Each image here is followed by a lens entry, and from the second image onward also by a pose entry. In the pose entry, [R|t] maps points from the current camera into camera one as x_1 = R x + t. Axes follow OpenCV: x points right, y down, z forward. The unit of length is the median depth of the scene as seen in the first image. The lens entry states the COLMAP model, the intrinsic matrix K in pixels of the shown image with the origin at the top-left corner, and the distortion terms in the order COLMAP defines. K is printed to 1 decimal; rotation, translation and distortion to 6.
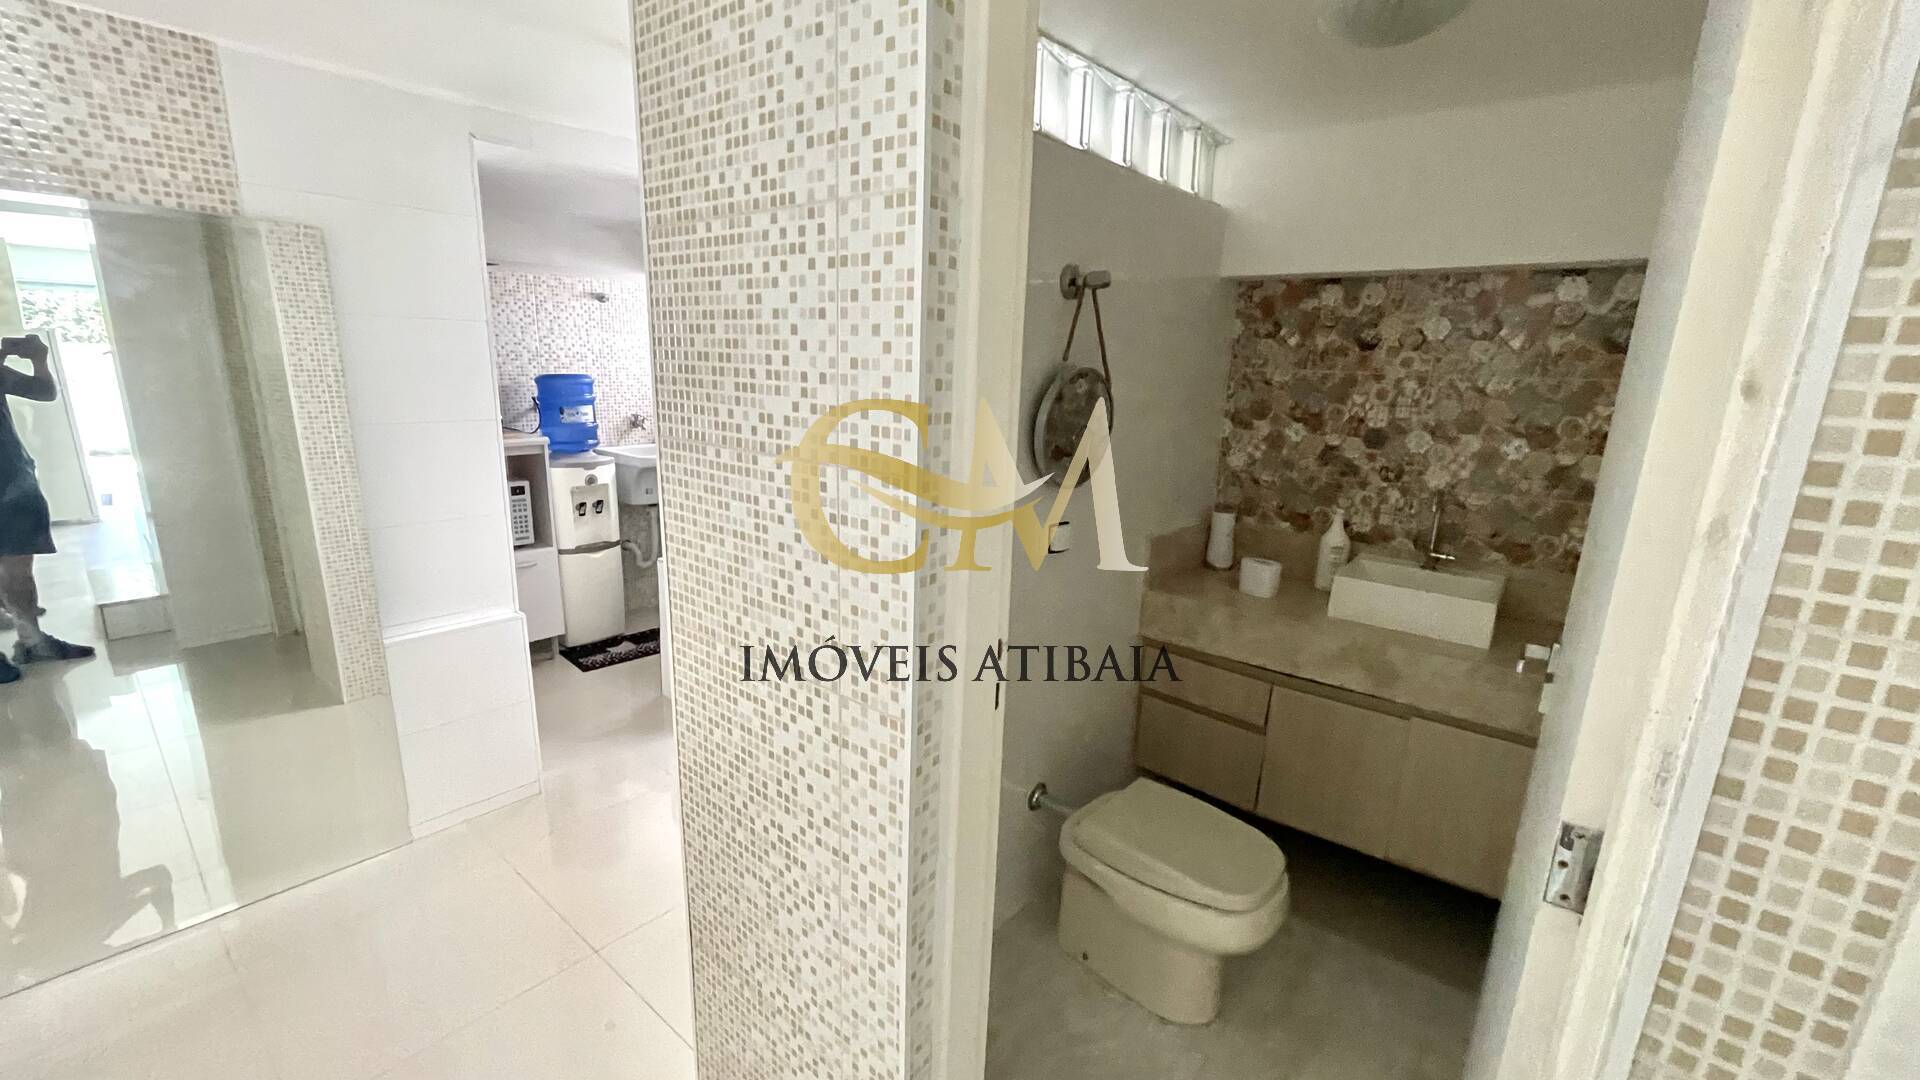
lens RADIAL K [[775.9, 0, 962.6], [0, 775.9, 537.2], [0, 0, 1]] dist [-0.007333, 0.002694]
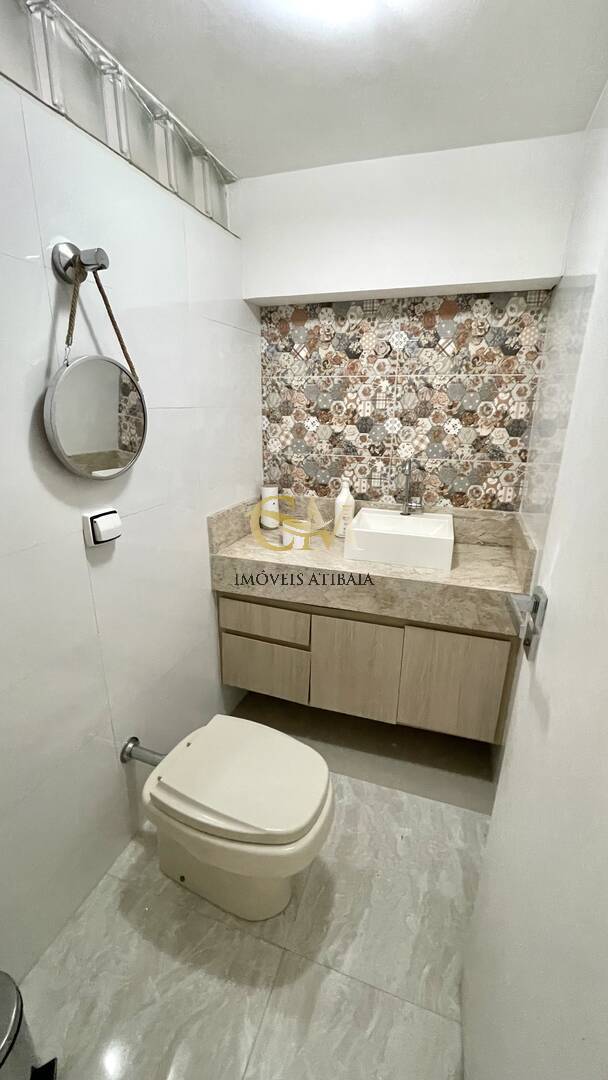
lens RADIAL K [[436.5, 0, 301.3], [0, 436.5, 541.8], [0, 0, 1]] dist [-0.007333, 0.002694]
pose [[0.937260, -0.125521, 0.325251, 0.167519], [0.096281, 0.989848, 0.104552, -0.014833], [-0.335072, -0.066677, 0.939830, 0.333299]]
